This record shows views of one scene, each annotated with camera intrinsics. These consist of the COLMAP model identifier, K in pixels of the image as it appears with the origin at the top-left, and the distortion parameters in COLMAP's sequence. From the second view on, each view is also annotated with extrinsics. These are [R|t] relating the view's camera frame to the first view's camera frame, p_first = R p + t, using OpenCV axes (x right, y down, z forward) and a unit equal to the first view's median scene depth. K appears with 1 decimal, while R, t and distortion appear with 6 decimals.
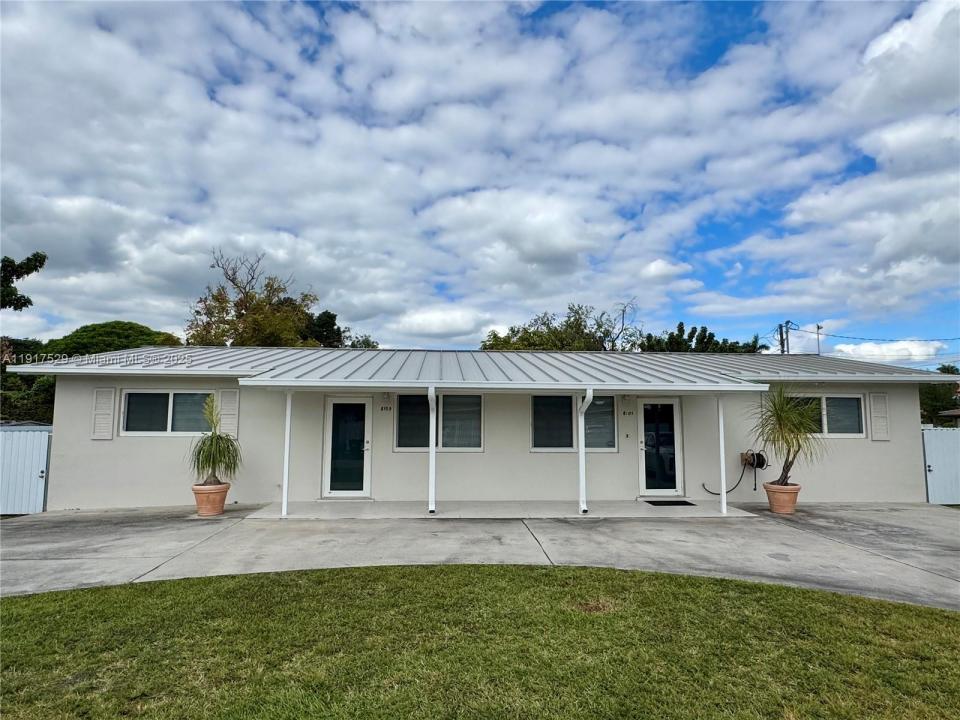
lens RADIAL K [[595.8, 0, 480.0], [0, 595.8, 360.0], [0, 0, 1]] dist [0.005600, 0.001395]
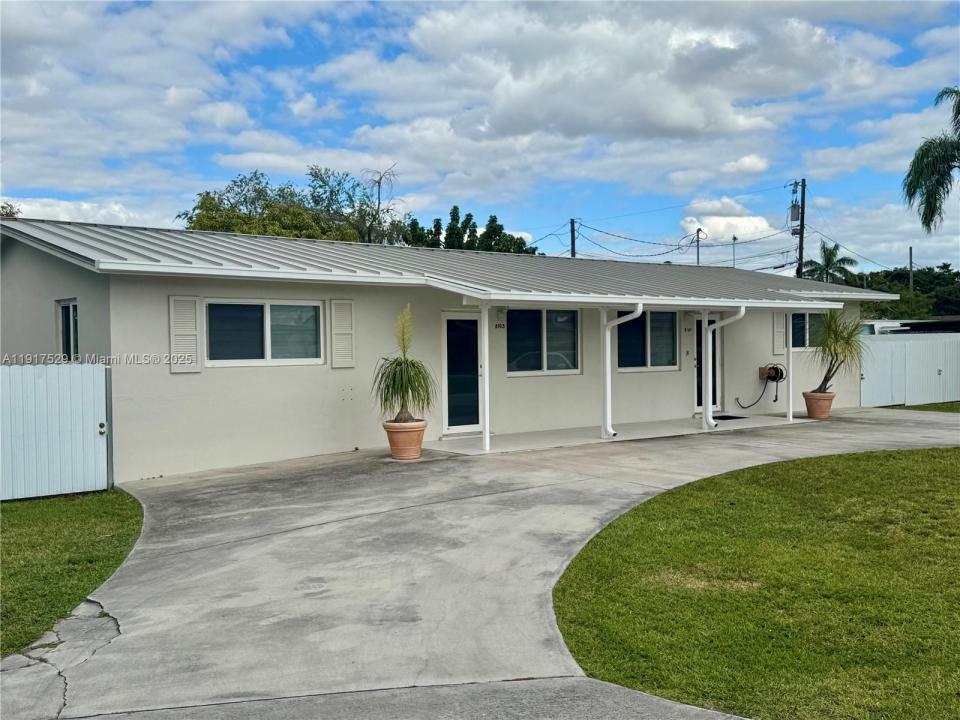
lens RADIAL K [[992.4, 0, 480.0], [0, 992.4, 360.0], [0, 0, 1]] dist [0.199419, 0.004578]
pose [[0.800703, -0.023522, 0.598600, -1.006793], [-0.051073, 0.992910, 0.107334, -0.018423], [-0.596881, -0.116515, 0.793825, -0.090258]]
